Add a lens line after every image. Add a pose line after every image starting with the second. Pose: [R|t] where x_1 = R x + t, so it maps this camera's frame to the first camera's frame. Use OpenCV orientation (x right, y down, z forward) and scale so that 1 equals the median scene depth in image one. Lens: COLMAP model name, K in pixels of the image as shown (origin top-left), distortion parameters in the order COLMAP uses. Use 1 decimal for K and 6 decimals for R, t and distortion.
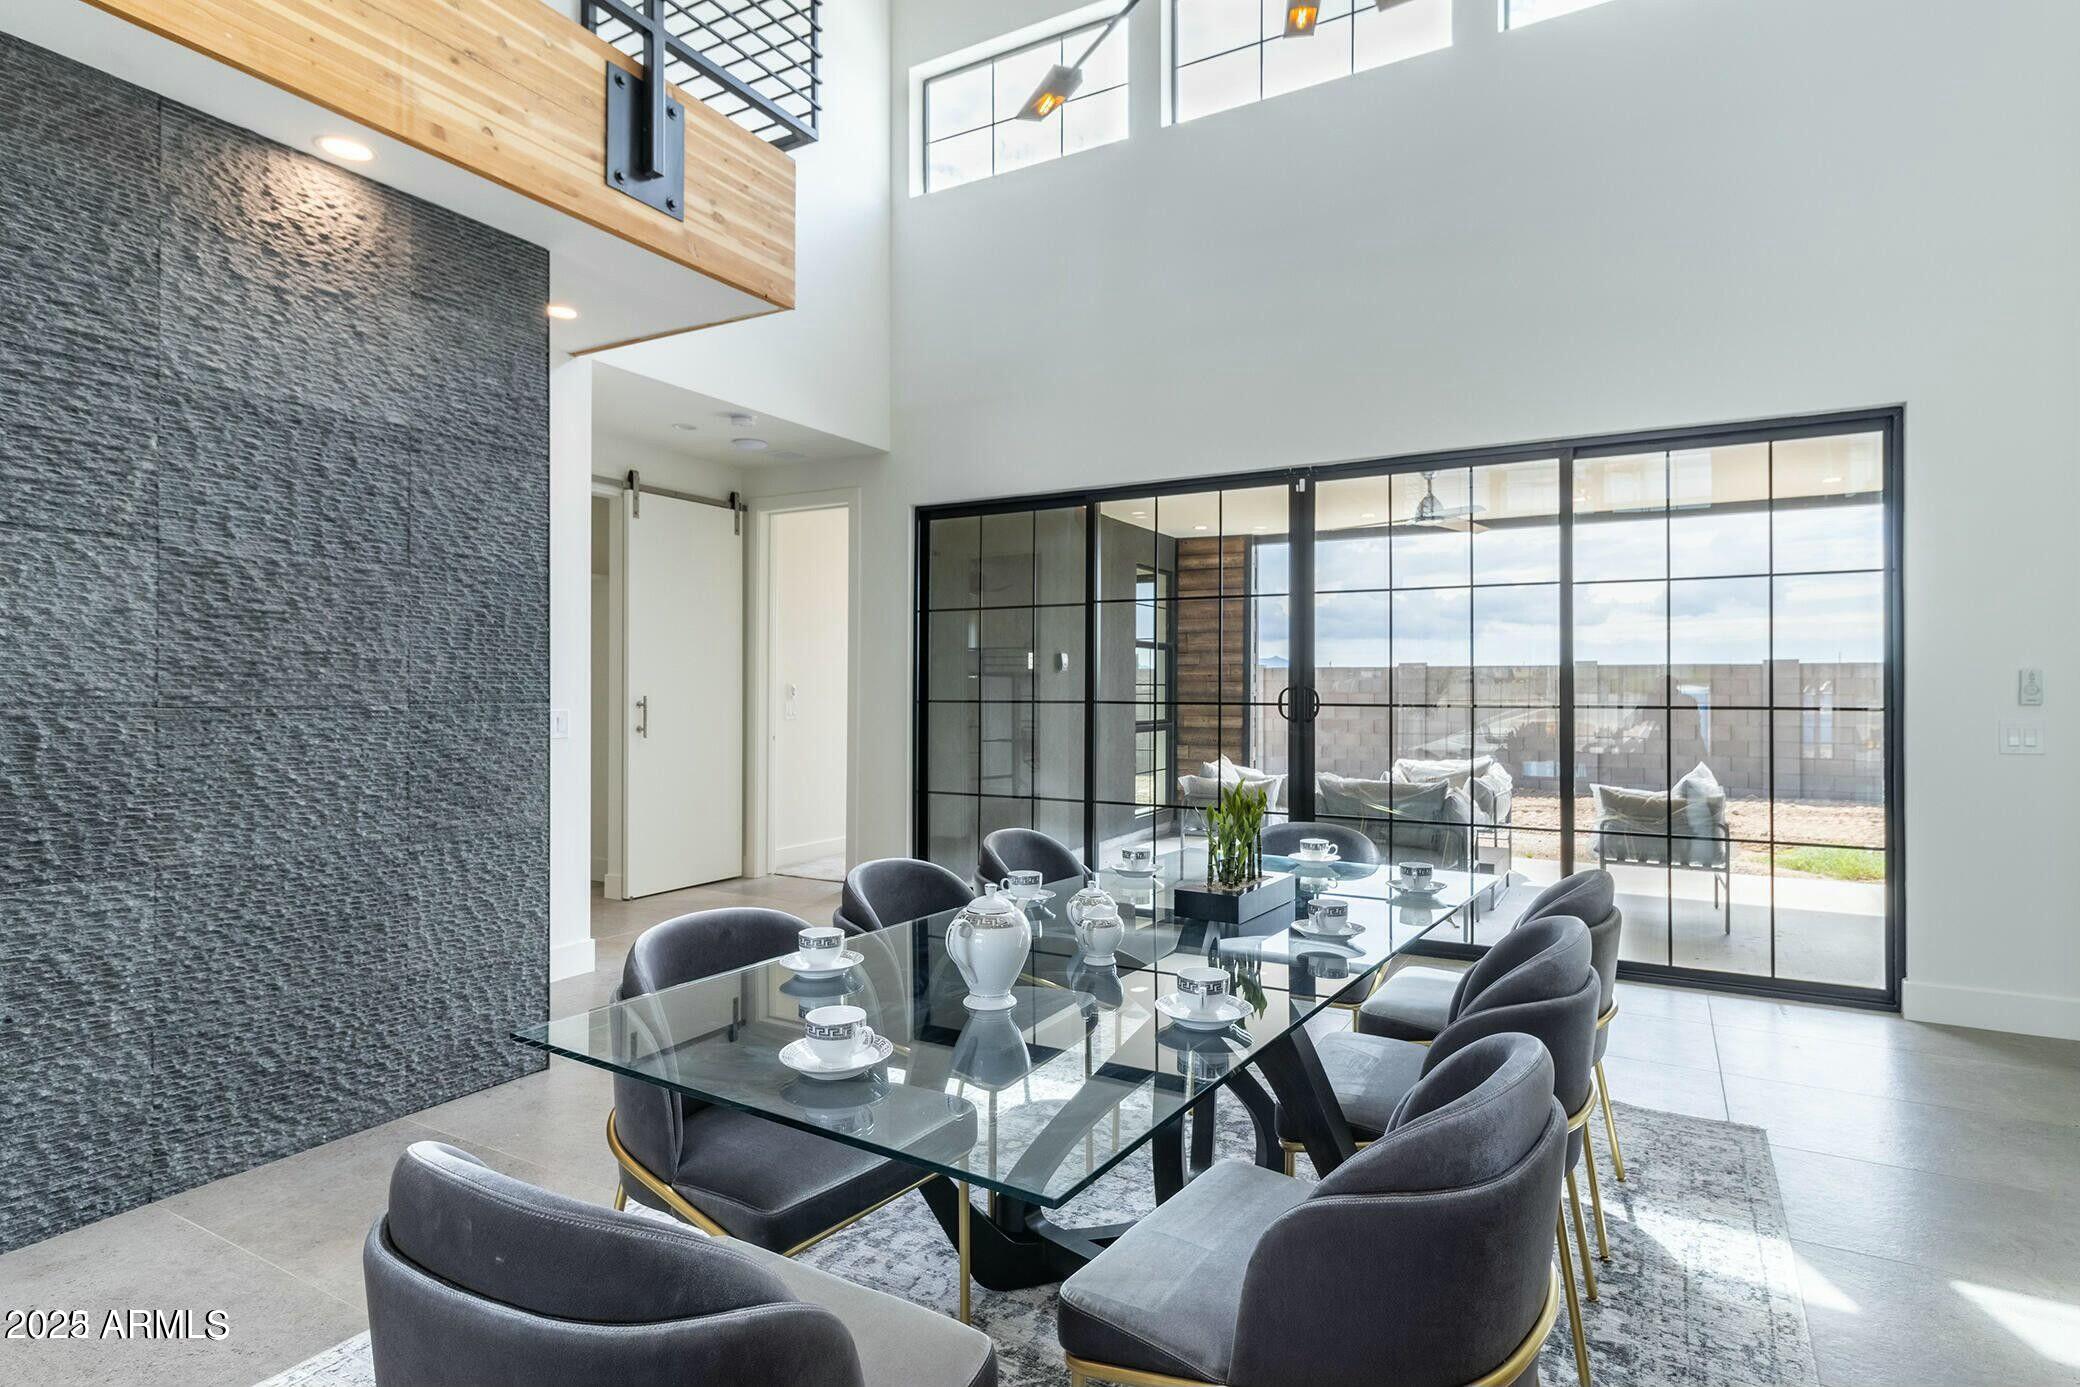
lens RADIAL K [[1039.7, 0, 1044.3], [0, 1039.7, 682.9], [0, 0, 1]] dist [-0.005664, -0.002315]
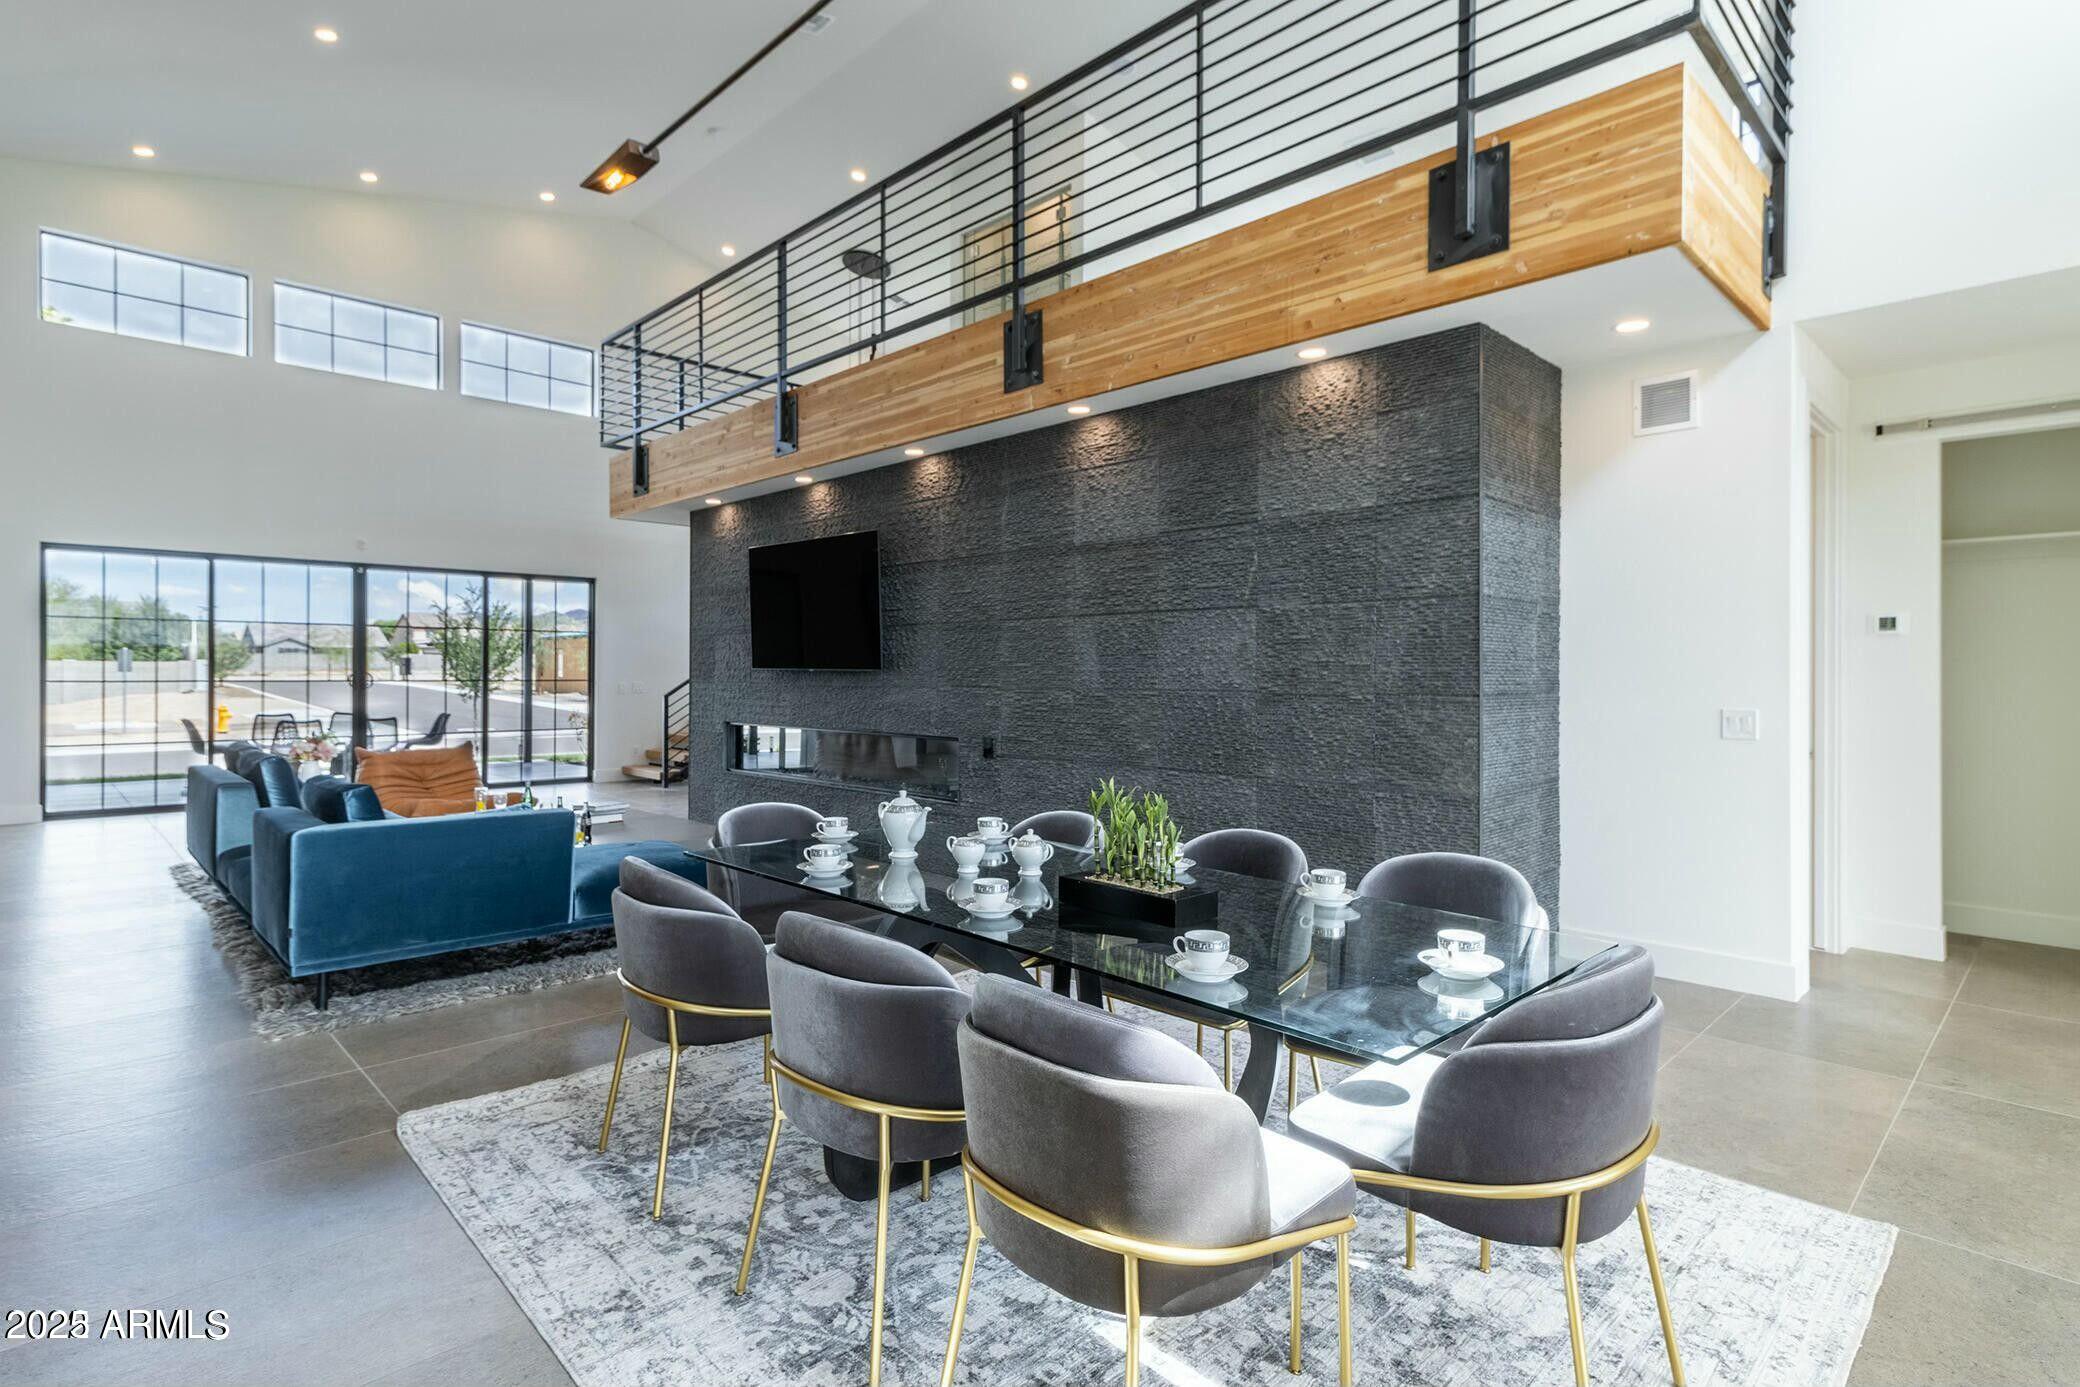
lens RADIAL K [[1039.7, 0, 1041.8], [0, 1039.7, 686.5], [0, 0, 1]] dist [-0.005664, -0.002315]
pose [[-0.275169, 0.000197, -0.961396, 0.970903], [-0.006225, 0.999979, 0.001986, 0.008601], [0.961376, 0.006531, -0.275162, 0.994483]]
